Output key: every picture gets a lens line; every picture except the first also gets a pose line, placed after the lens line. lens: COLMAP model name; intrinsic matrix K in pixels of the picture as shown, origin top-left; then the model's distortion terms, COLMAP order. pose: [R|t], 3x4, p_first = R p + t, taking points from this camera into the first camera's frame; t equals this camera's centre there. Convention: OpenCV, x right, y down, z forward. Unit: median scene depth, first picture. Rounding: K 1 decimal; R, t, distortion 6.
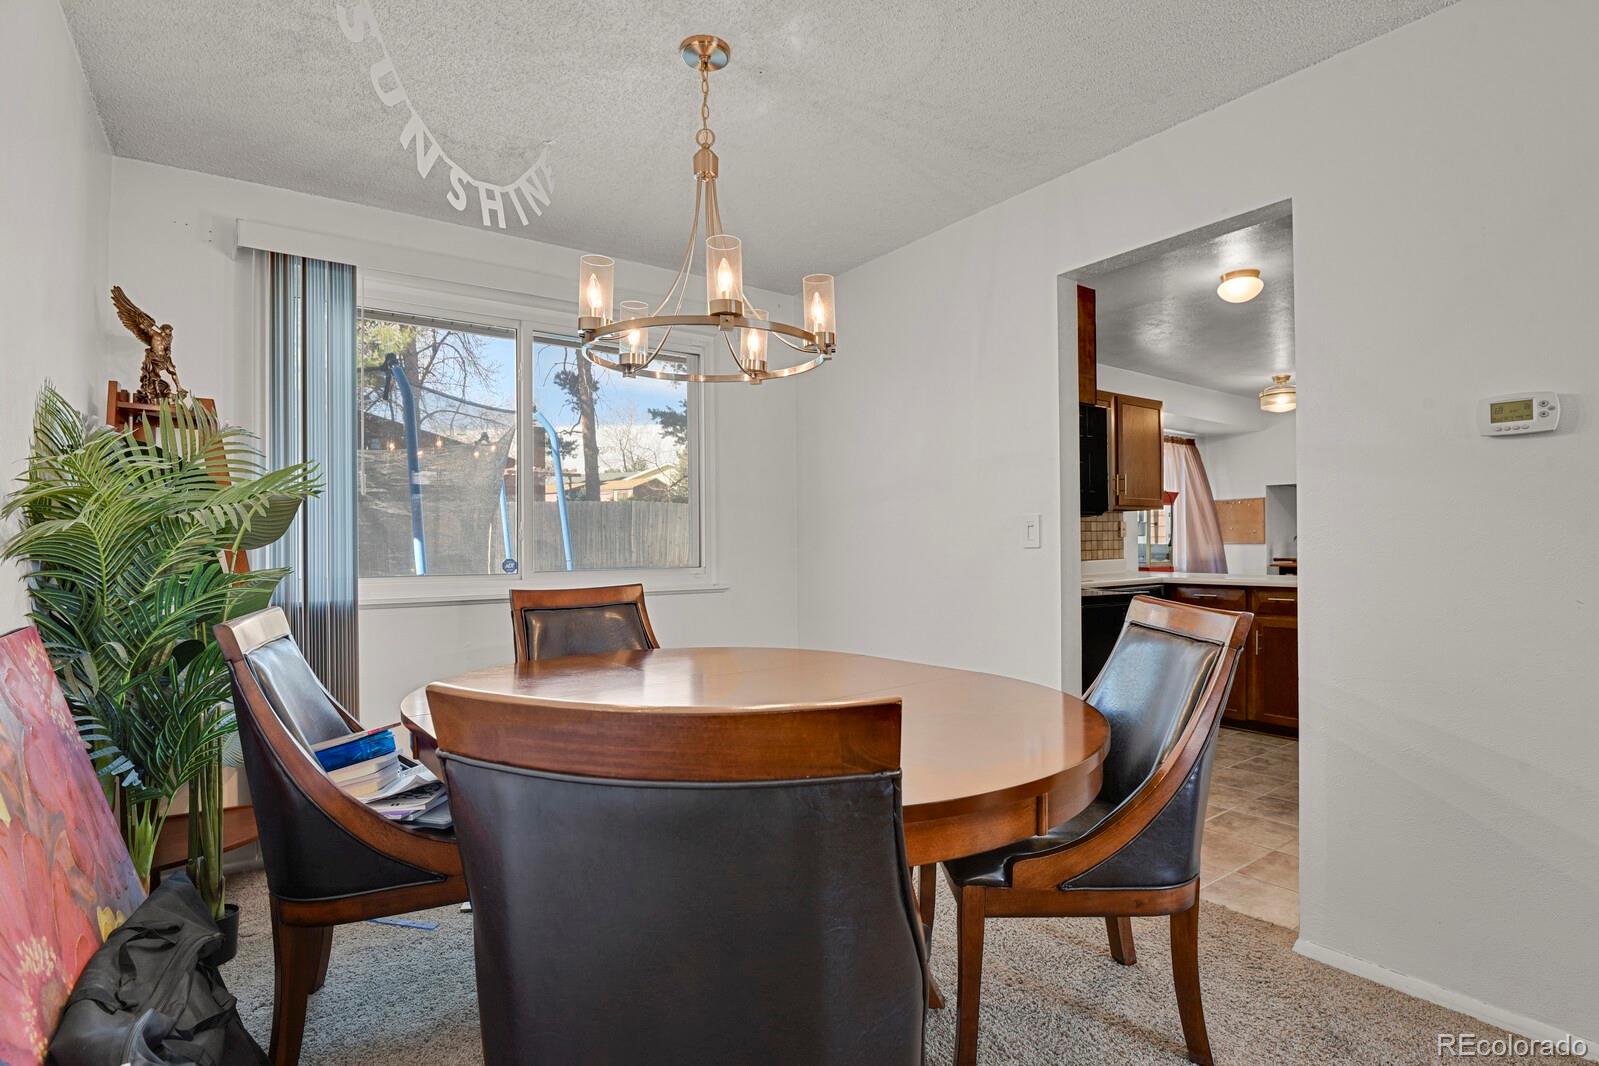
lens RADIAL K [[780.8, 0, 800.9], [0, 780.8, 537.4], [0, 0, 1]] dist [-0.029643, -0.001161]
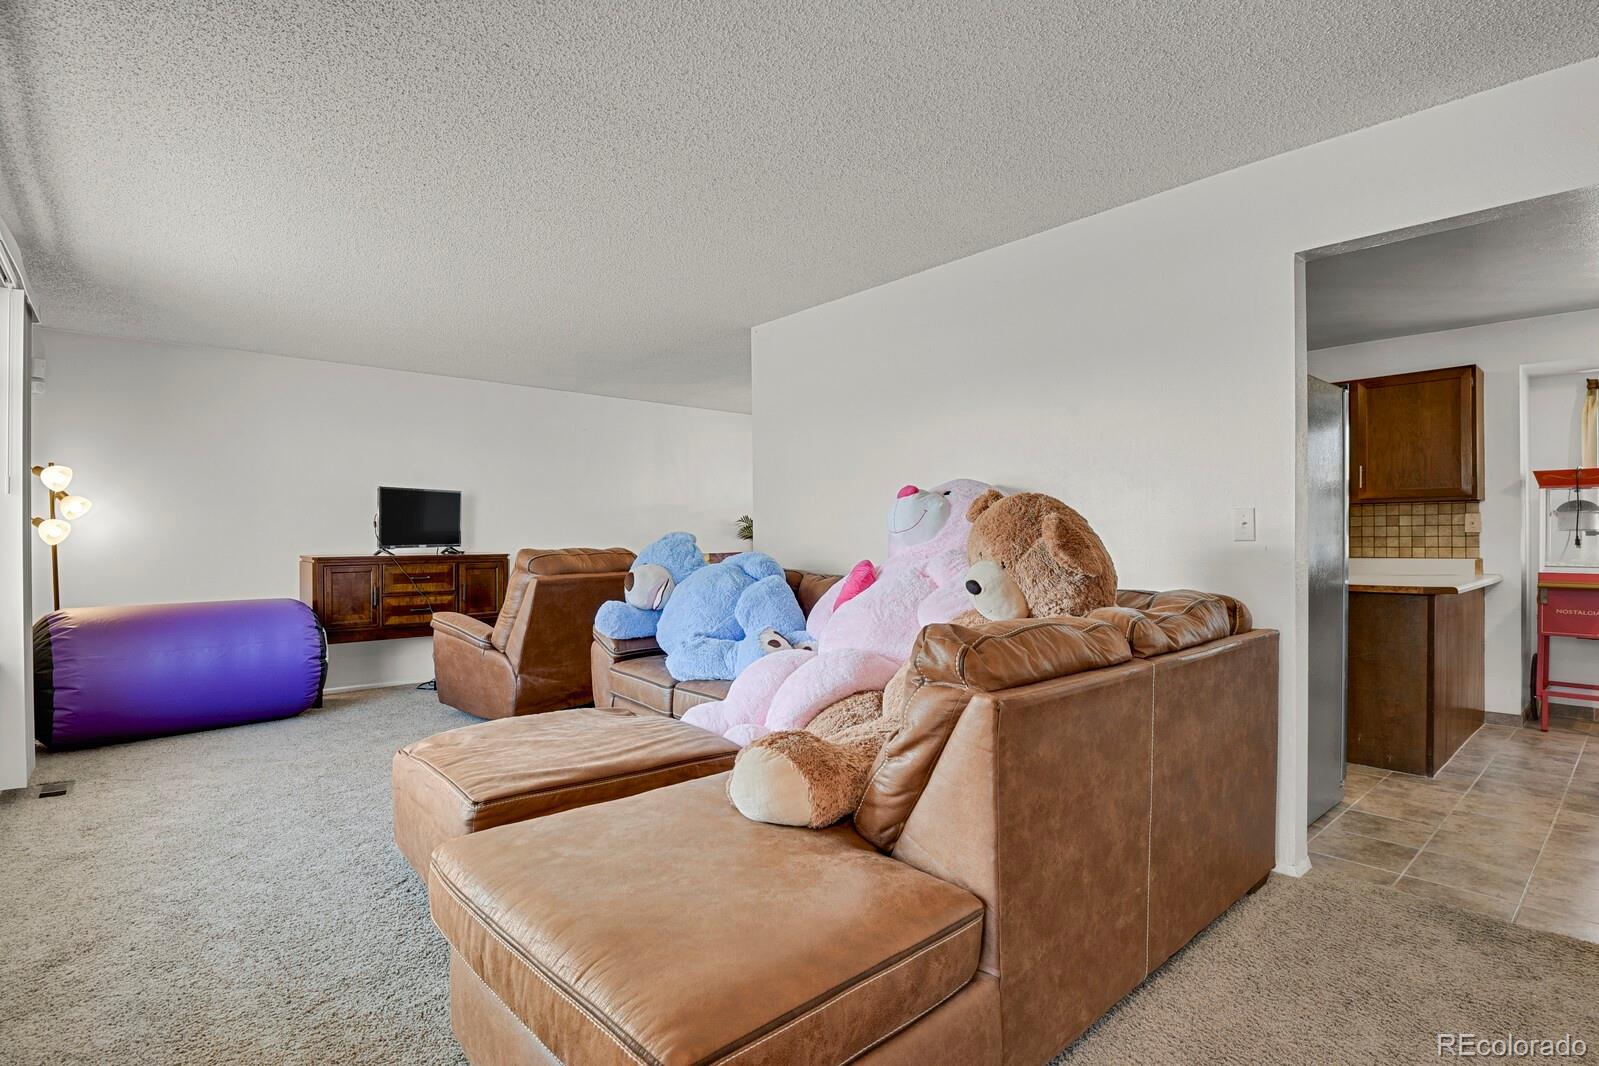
lens RADIAL K [[780.8, 0, 800.8], [0, 780.8, 539.0], [0, 0, 1]] dist [-0.029643, -0.001161]
pose [[0.099853, 0.008437, -0.994966, 1.122595], [0.008977, 0.999916, 0.009380, -0.007232], [0.994962, -0.009869, 0.099769, 0.209062]]
